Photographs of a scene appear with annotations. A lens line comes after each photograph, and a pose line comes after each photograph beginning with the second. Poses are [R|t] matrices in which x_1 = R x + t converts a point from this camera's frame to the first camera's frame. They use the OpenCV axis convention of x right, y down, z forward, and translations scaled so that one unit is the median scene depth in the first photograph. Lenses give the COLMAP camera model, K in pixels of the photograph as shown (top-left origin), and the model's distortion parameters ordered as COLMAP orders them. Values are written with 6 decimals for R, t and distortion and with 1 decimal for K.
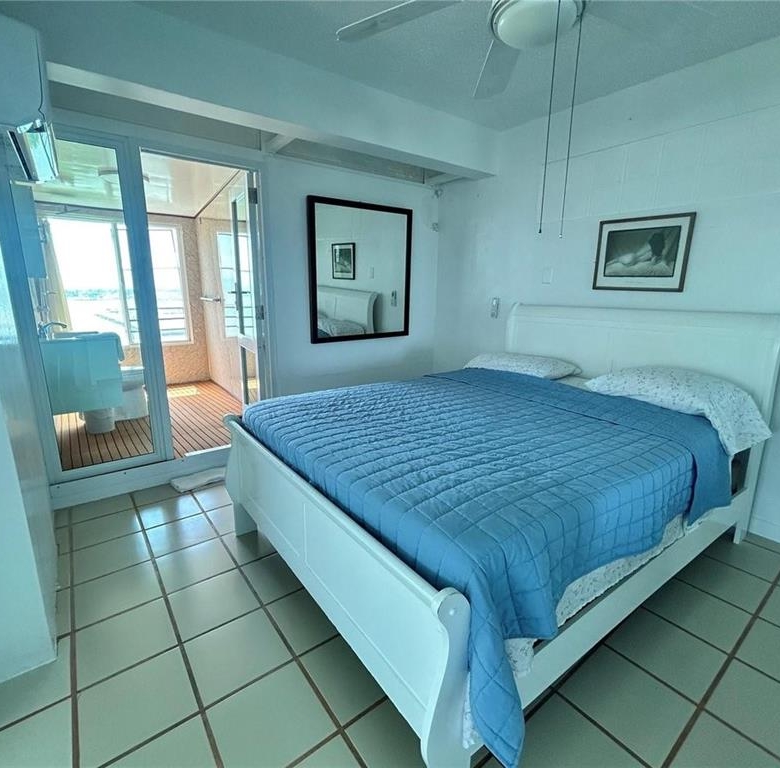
lens RADIAL K [[416.7, 0, 390.0], [0, 416.7, 384.0], [0, 0, 1]] dist [-0.004550, 0.001437]
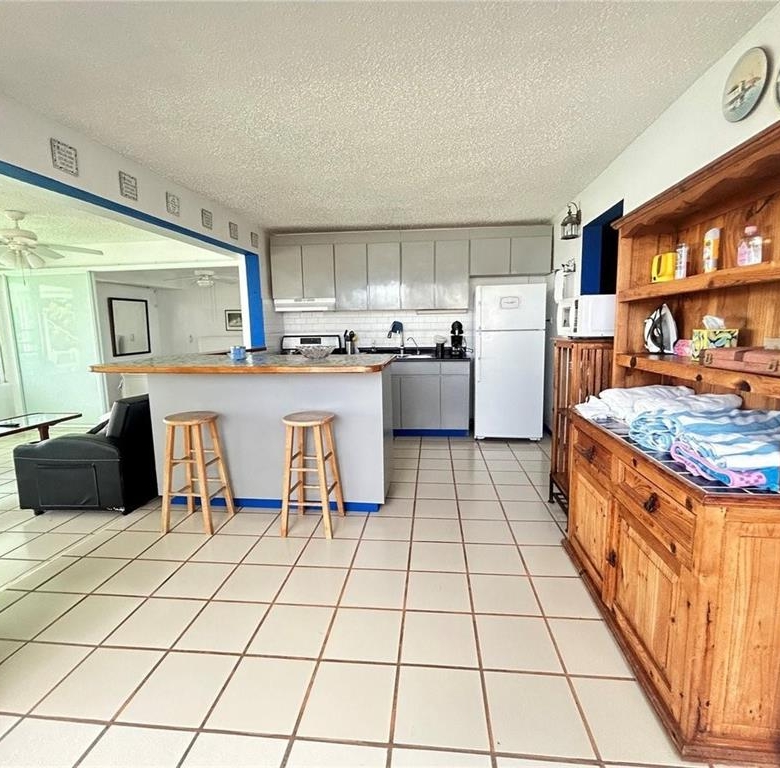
lens RADIAL K [[416.7, 0, 390.0], [0, 416.7, 384.0], [0, 0, 1]] dist [-0.004550, 0.001437]
pose [[0.689154, -0.119410, 0.714708, -1.008517], [0.188758, 0.981859, -0.017965, 0.482671], [-0.699598, 0.147288, 0.699192, -2.114045]]
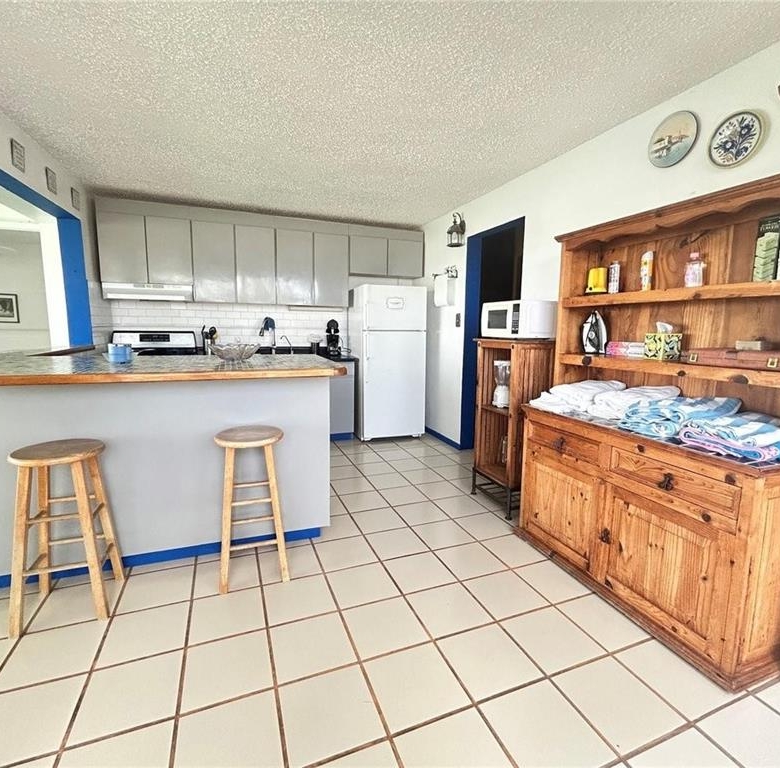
lens RADIAL K [[416.7, 0, 390.0], [0, 416.7, 384.0], [0, 0, 1]] dist [-0.004550, 0.001437]
pose [[0.280546, -0.137373, 0.949959, -1.099041], [0.209957, 0.974520, 0.078920, 0.406788], [-0.936596, 0.177310, 0.302240, -1.772065]]
